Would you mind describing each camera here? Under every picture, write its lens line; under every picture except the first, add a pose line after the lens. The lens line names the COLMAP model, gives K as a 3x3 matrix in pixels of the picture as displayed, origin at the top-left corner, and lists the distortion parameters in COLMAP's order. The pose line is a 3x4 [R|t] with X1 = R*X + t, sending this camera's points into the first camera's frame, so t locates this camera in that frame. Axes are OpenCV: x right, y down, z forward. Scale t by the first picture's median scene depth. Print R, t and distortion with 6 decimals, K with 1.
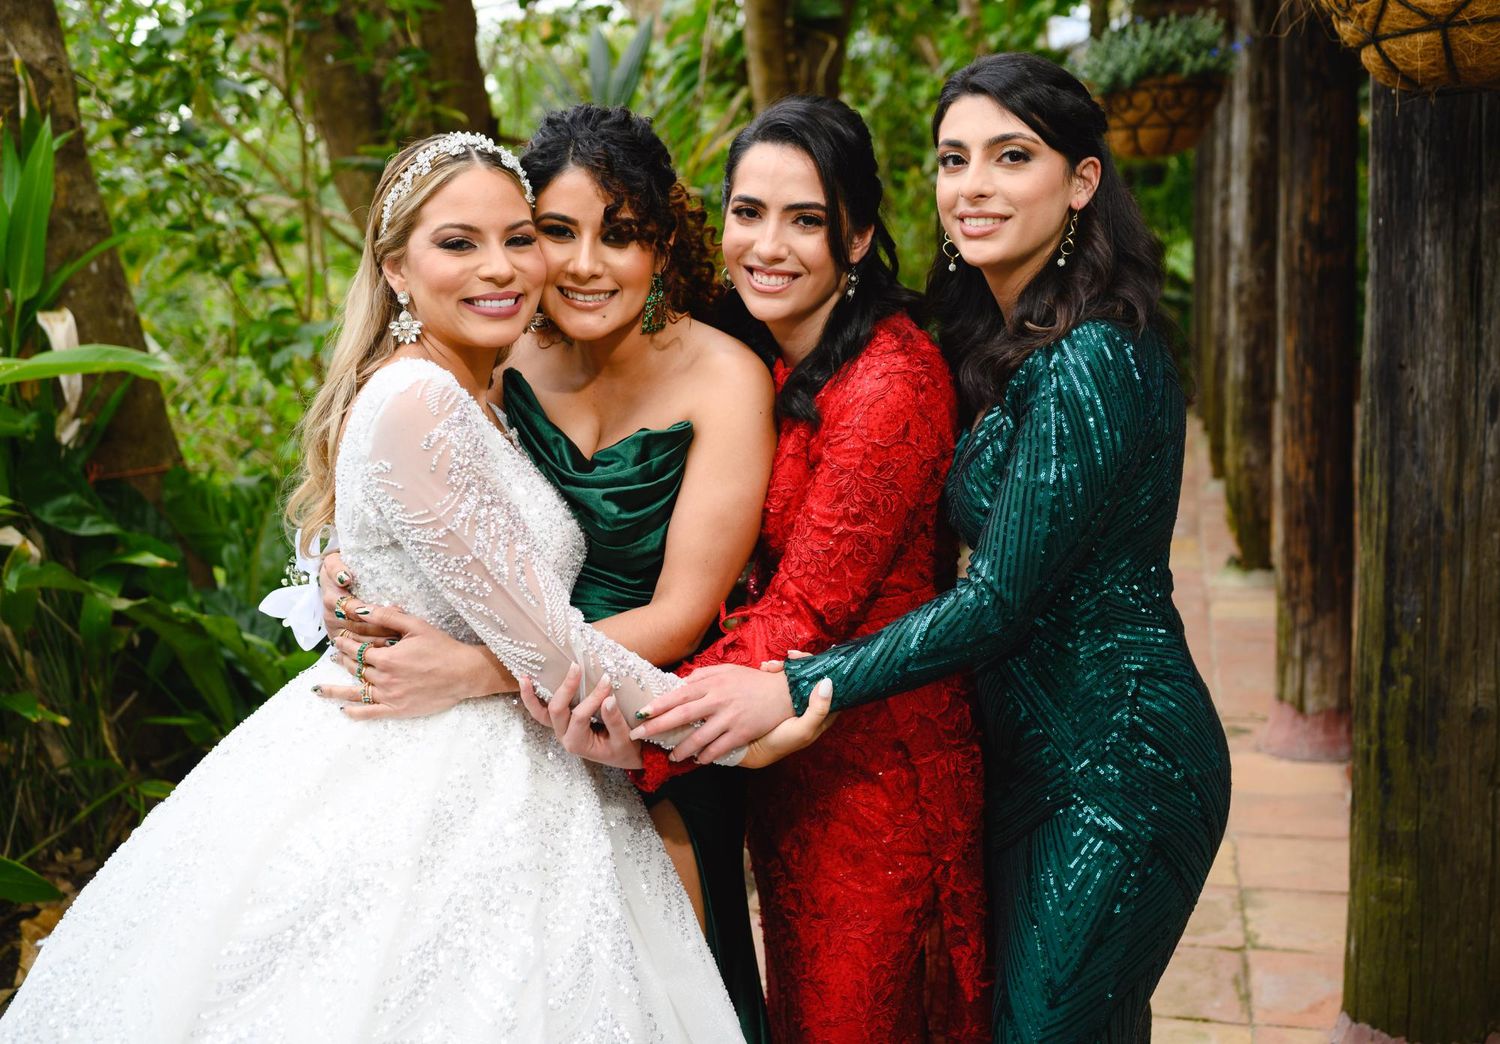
lens RADIAL K [[1497.0, 0, 777.4], [0, 1497.0, 515.2], [0, 0, 1]] dist [0.019851, 0.000000]
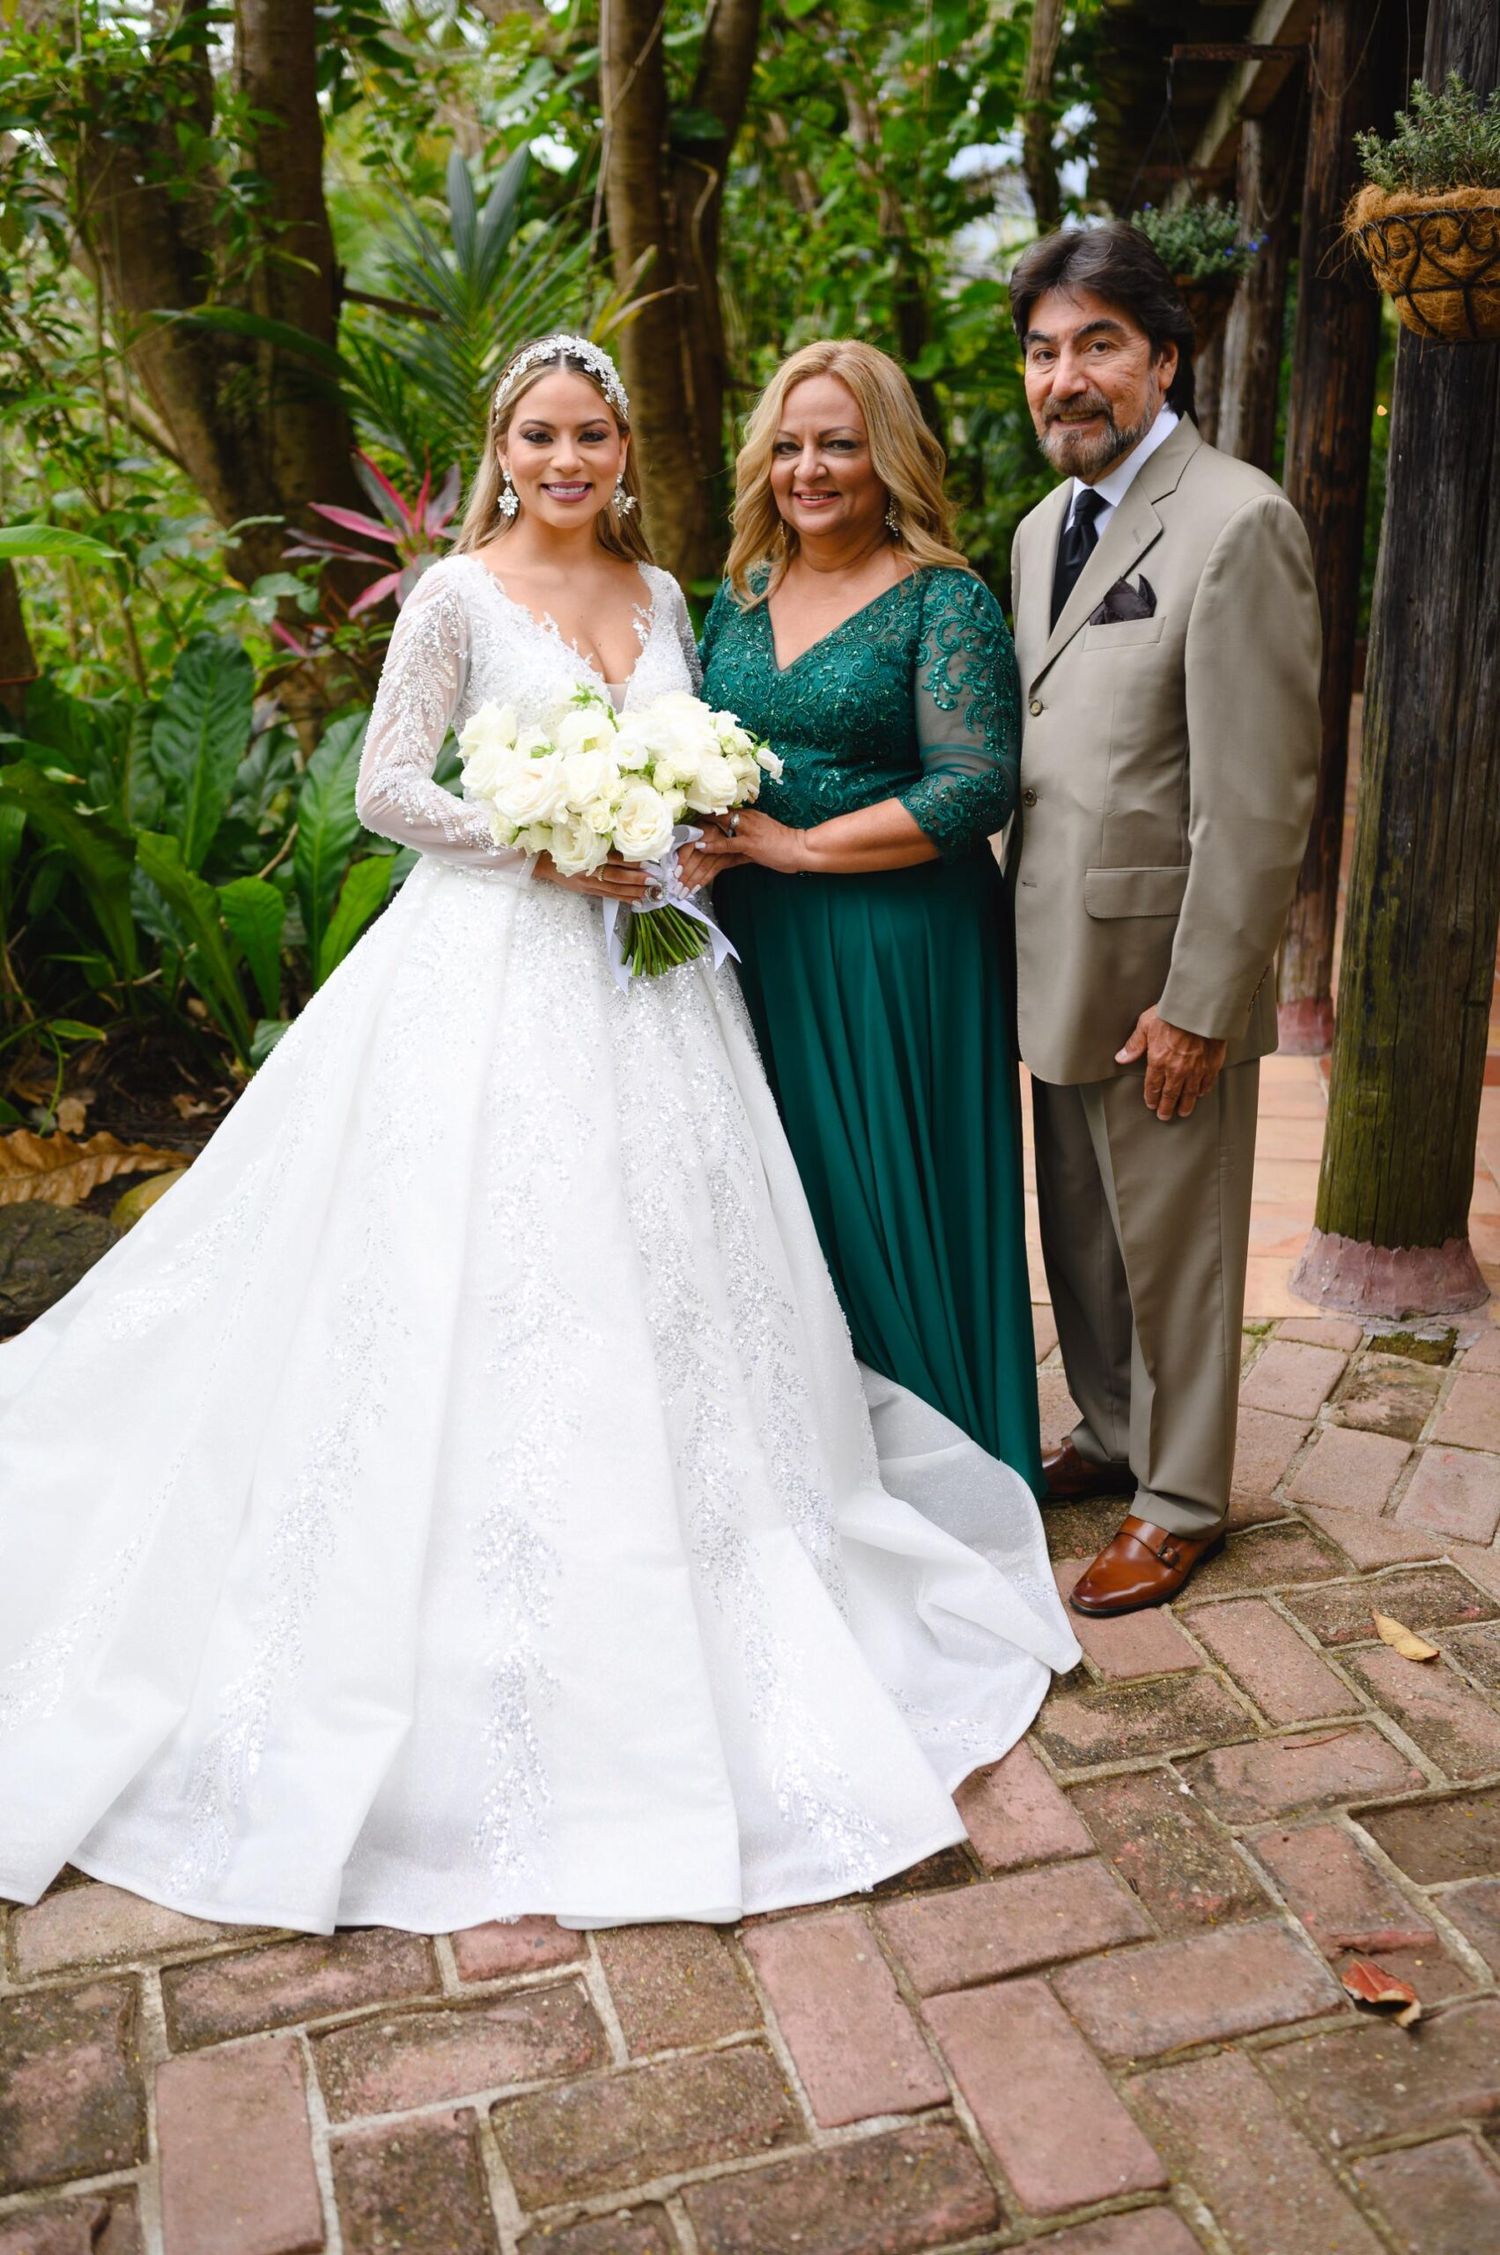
lens RADIAL K [[2171.0, 0, 742.1], [0, 2171.0, 1115.1], [0, 0, 1]] dist [0.010853, 0.000000]
pose [[0.993857, 0.016278, 0.109471, -0.202454], [-0.029153, 0.992696, 0.117068, 0.090875], [-0.106766, -0.119540, 0.987072, -0.478538]]
